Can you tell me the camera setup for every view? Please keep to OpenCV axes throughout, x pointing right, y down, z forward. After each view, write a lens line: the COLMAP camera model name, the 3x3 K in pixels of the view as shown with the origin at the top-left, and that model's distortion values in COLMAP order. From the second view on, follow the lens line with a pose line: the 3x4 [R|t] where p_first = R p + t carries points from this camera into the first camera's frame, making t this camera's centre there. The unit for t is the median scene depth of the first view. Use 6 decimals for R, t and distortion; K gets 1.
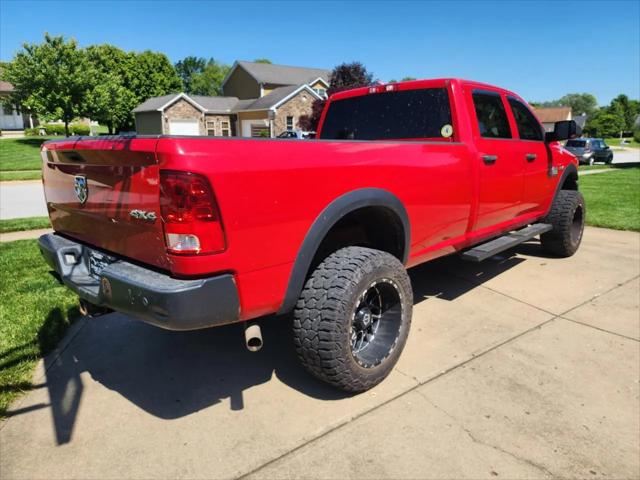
lens RADIAL K [[434.3, 0, 320.0], [0, 434.3, 240.0], [0, 0, 1]] dist [0.052507, -0.050817]
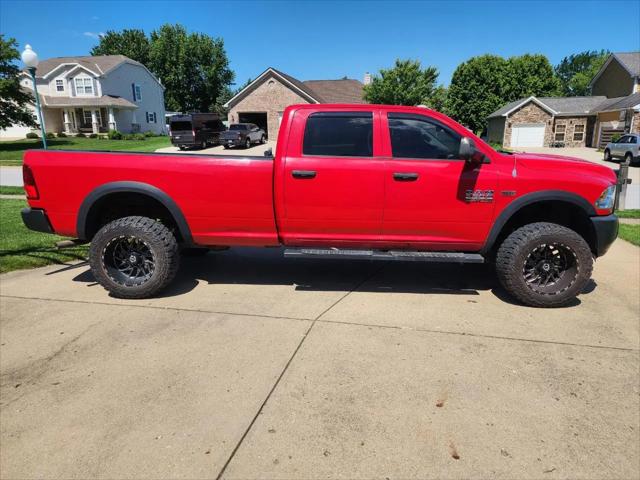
lens RADIAL K [[432.5, 0, 322.7], [0, 432.5, 240.4], [0, 0, 1]] dist [0.059801, -0.058054]
pose [[0.664046, 0.168421, -0.728476, 0.721714], [-0.172738, 0.982499, 0.069691, -0.053953], [0.727464, 0.079557, 0.681518, 0.144121]]
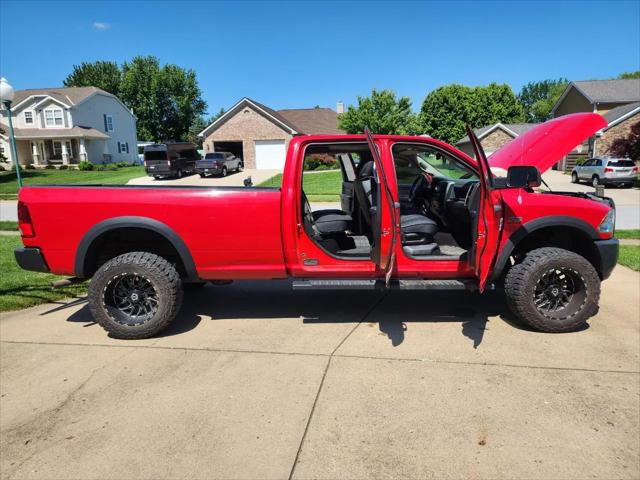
lens RADIAL K [[434.3, 0, 320.0], [0, 434.3, 240.0], [0, 0, 1]] dist [0.052507, -0.050817]
pose [[0.704692, 0.106760, -0.701436, 0.692476], [-0.148018, 0.988983, 0.001820, -0.053170], [0.693902, 0.102542, 0.712731, 0.122859]]
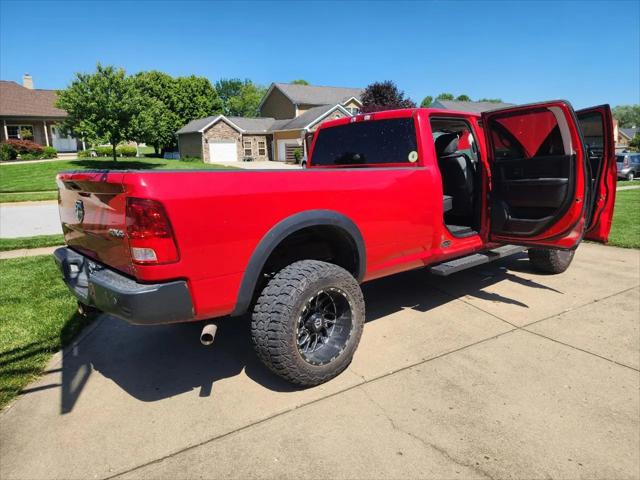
lens RADIAL K [[434.3, 0, 320.0], [0, 434.3, 240.0], [0, 0, 1]] dist [0.052507, -0.050817]
pose [[0.995958, 0.004391, -0.089710, 0.086891], [-0.007663, 0.999317, -0.036152, 0.001496], [0.089490, 0.036693, 0.995312, -0.062178]]
